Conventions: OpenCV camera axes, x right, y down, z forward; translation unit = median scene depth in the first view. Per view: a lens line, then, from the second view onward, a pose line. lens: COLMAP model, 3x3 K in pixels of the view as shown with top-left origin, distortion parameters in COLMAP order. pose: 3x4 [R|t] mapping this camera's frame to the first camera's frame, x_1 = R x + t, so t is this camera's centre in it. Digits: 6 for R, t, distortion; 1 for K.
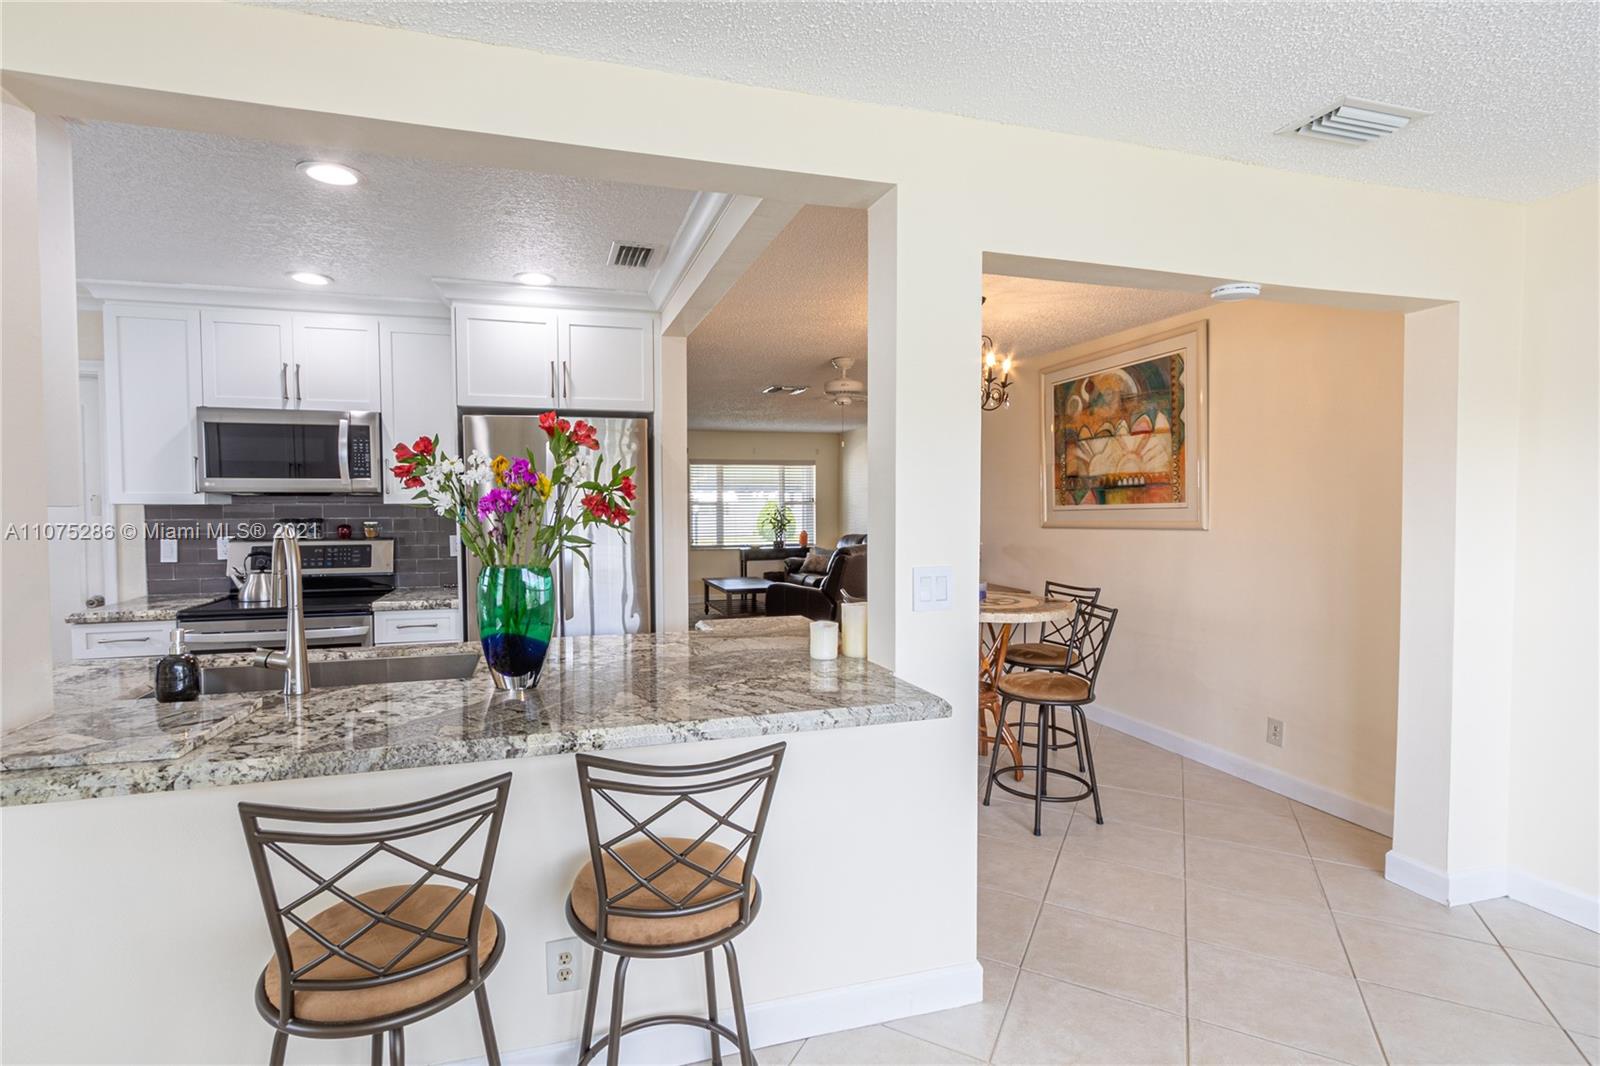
lens RADIAL K [[733.0, 0, 753.8], [0, 733.0, 521.2], [0, 0, 1]] dist [0.007296, -0.002470]
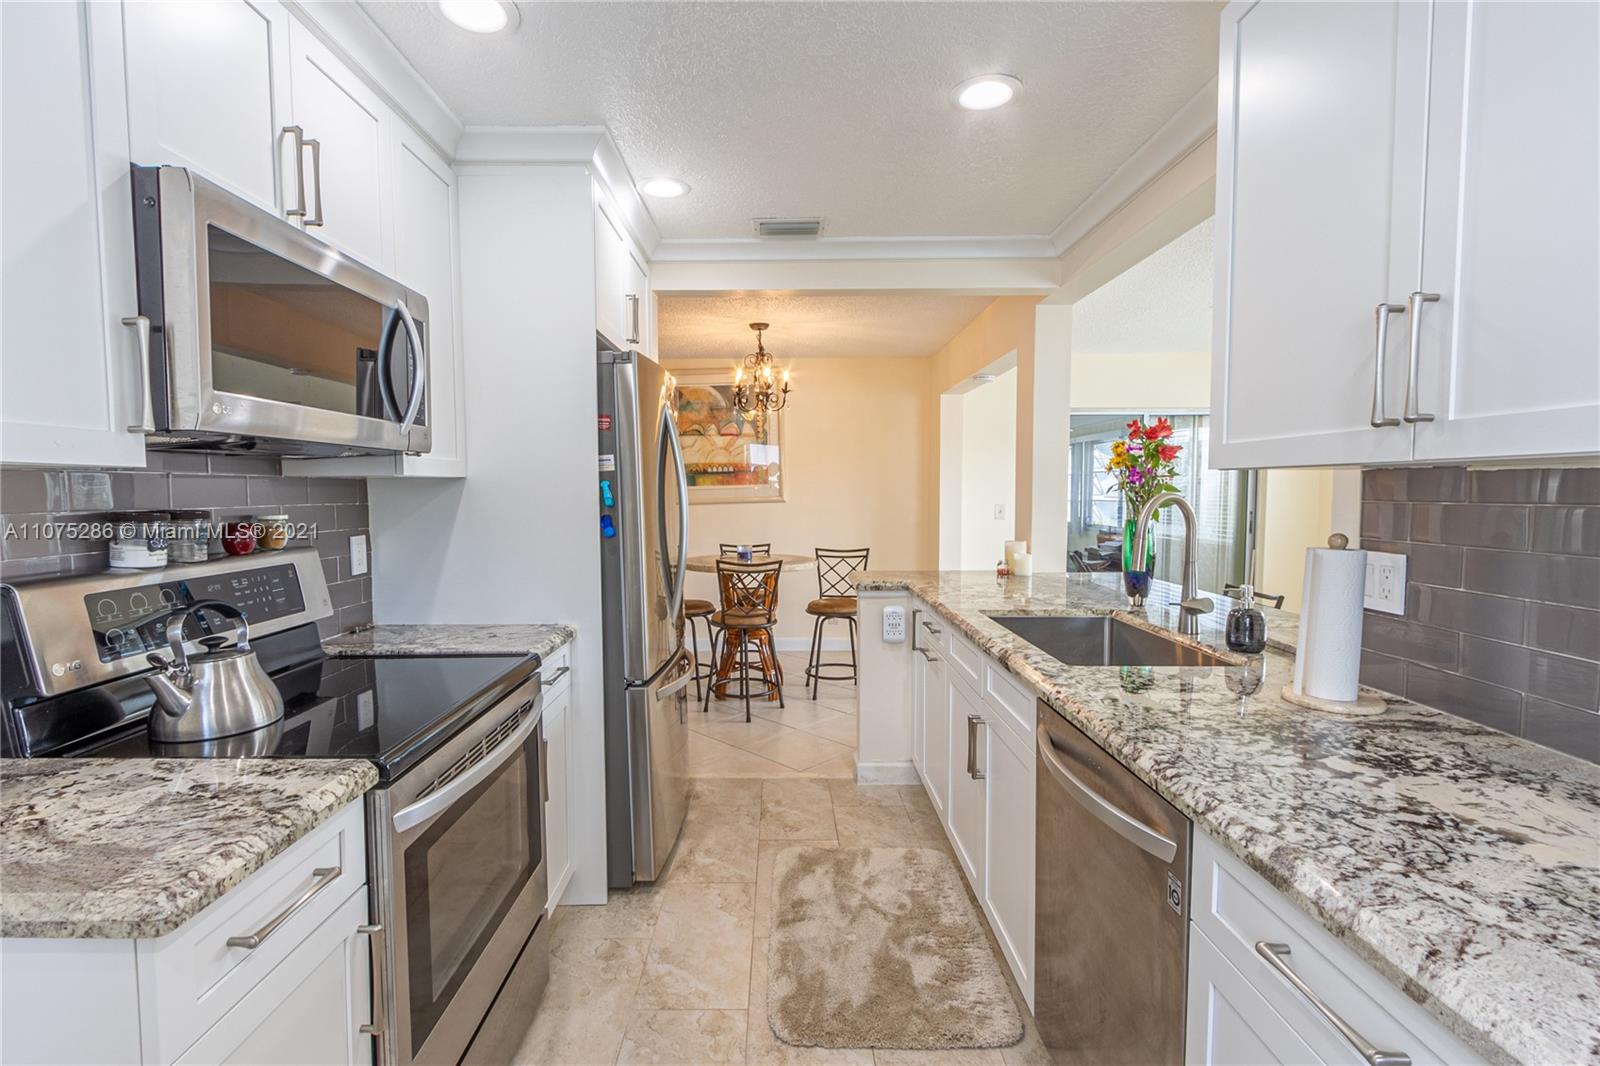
lens RADIAL K [[728.7, 0, 766.8], [0, 728.7, 532.6], [0, 0, 1]] dist [0.007779, -0.002768]
pose [[0.290501, -0.056718, 0.955192, -0.777645], [0.026466, 0.998336, 0.051230, -0.003040], [-0.956509, 0.010398, 0.291519, 0.509842]]
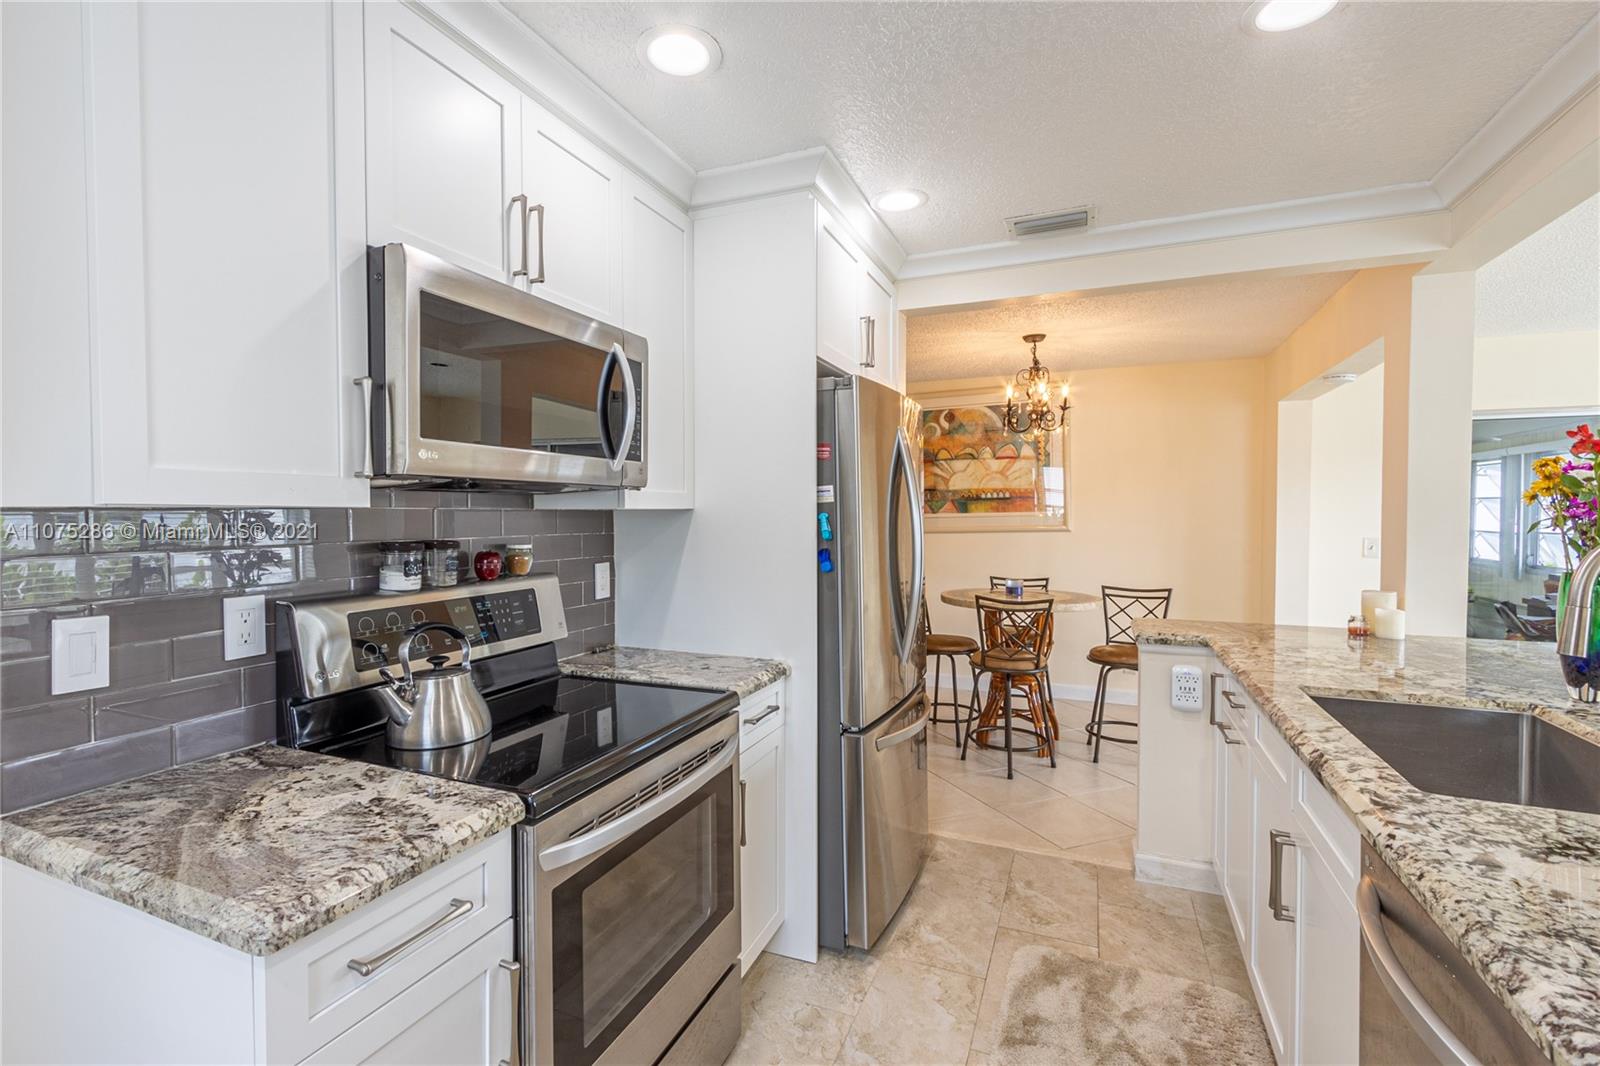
lens RADIAL K [[728.7, 0, 769.3], [0, 728.7, 530.8], [0, 0, 1]] dist [0.007779, -0.002768]
pose [[0.639383, -0.017317, 0.768693, -0.716984], [0.017386, 0.999816, 0.008063, -0.008709], [-0.768691, 0.008209, 0.639567, 0.482189]]
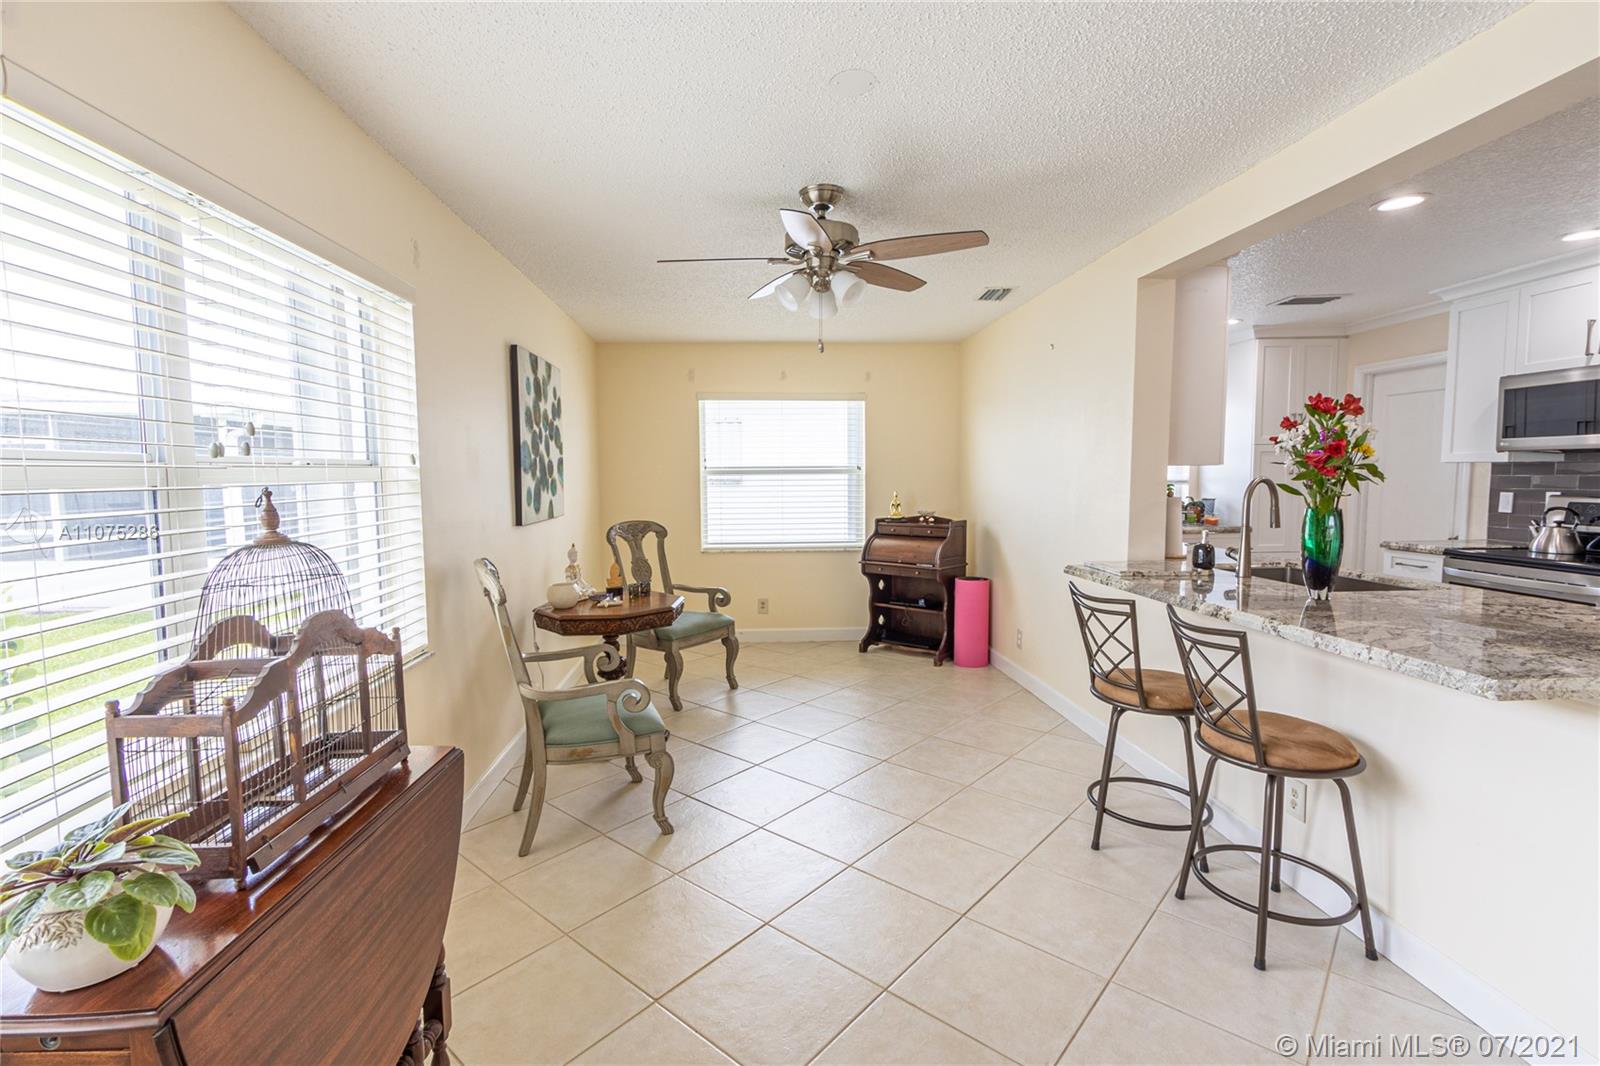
lens RADIAL K [[733.0, 0, 799.9], [0, 733.0, 533.9], [0, 0, 1]] dist [0.007296, -0.002470]
pose [[-0.209358, 0.079486, -0.974603, 0.422635], [-0.004728, 0.996597, 0.082295, -0.000758], [0.977828, 0.021837, -0.208270, 0.119102]]
